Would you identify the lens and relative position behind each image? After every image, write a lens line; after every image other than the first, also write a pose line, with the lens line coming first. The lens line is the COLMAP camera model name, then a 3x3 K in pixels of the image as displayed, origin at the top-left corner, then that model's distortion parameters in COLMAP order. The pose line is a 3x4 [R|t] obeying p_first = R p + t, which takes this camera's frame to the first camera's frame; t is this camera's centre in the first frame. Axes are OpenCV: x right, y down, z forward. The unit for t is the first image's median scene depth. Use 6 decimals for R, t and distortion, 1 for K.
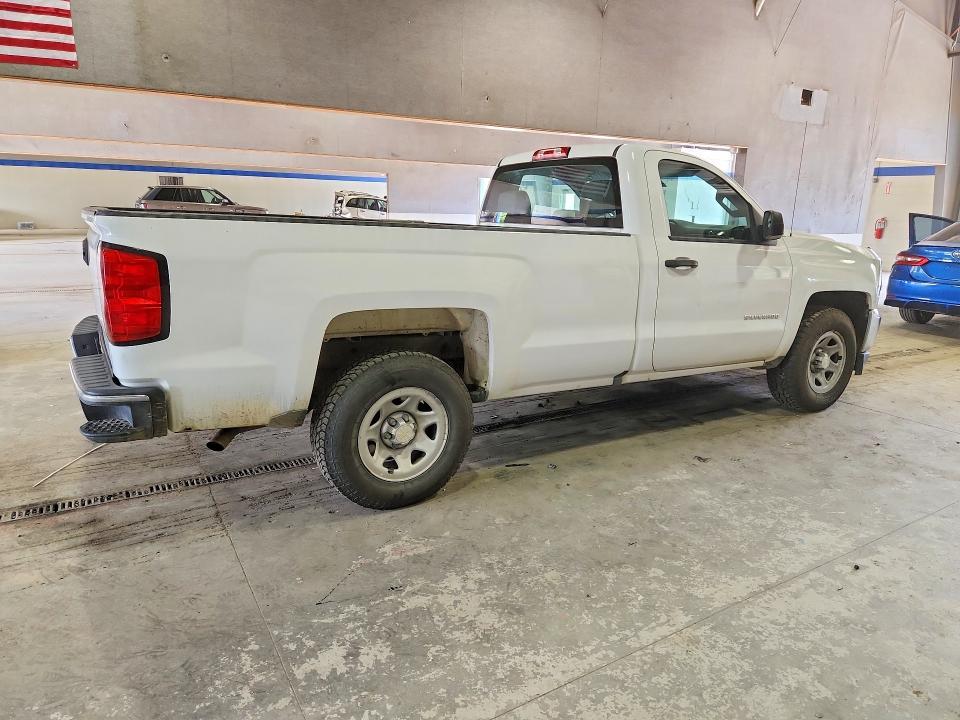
lens RADIAL K [[704.8, 0, 480.0], [0, 704.8, 360.0], [0, 0, 1]] dist [0.052239, -0.004037]
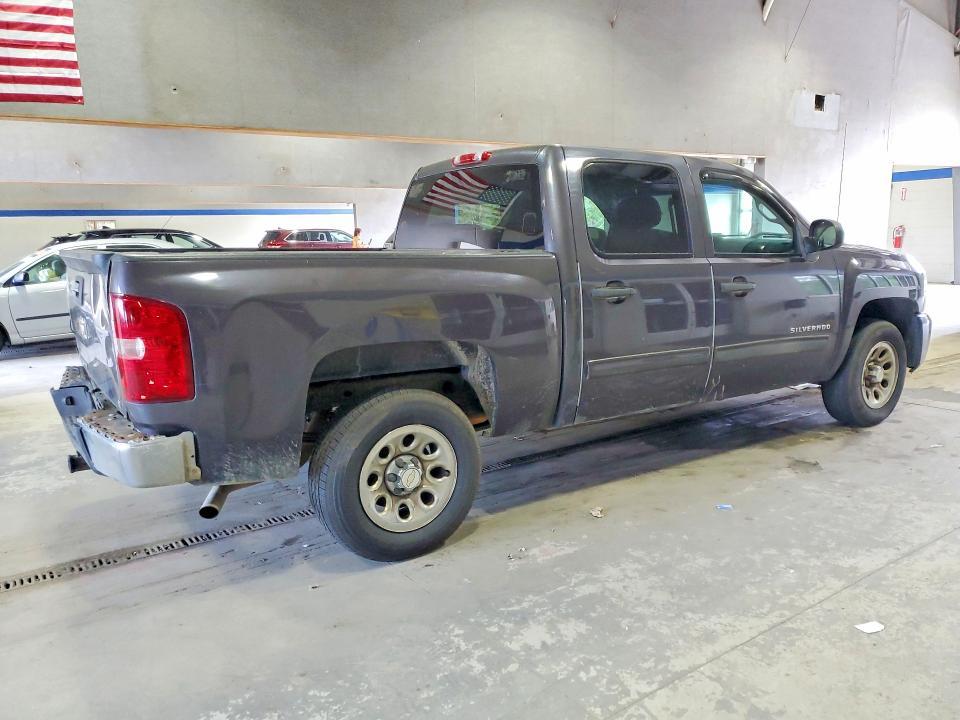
lens RADIAL K [[791.7, 0, 482.9], [0, 791.7, 383.7], [0, 0, 1]] dist [0.042852, 0.008787]
pose [[0.997675, -0.051195, 0.044977, -0.099140], [0.052062, 0.998476, -0.018311, 0.012383], [-0.043971, 0.020610, 0.998820, -0.079142]]
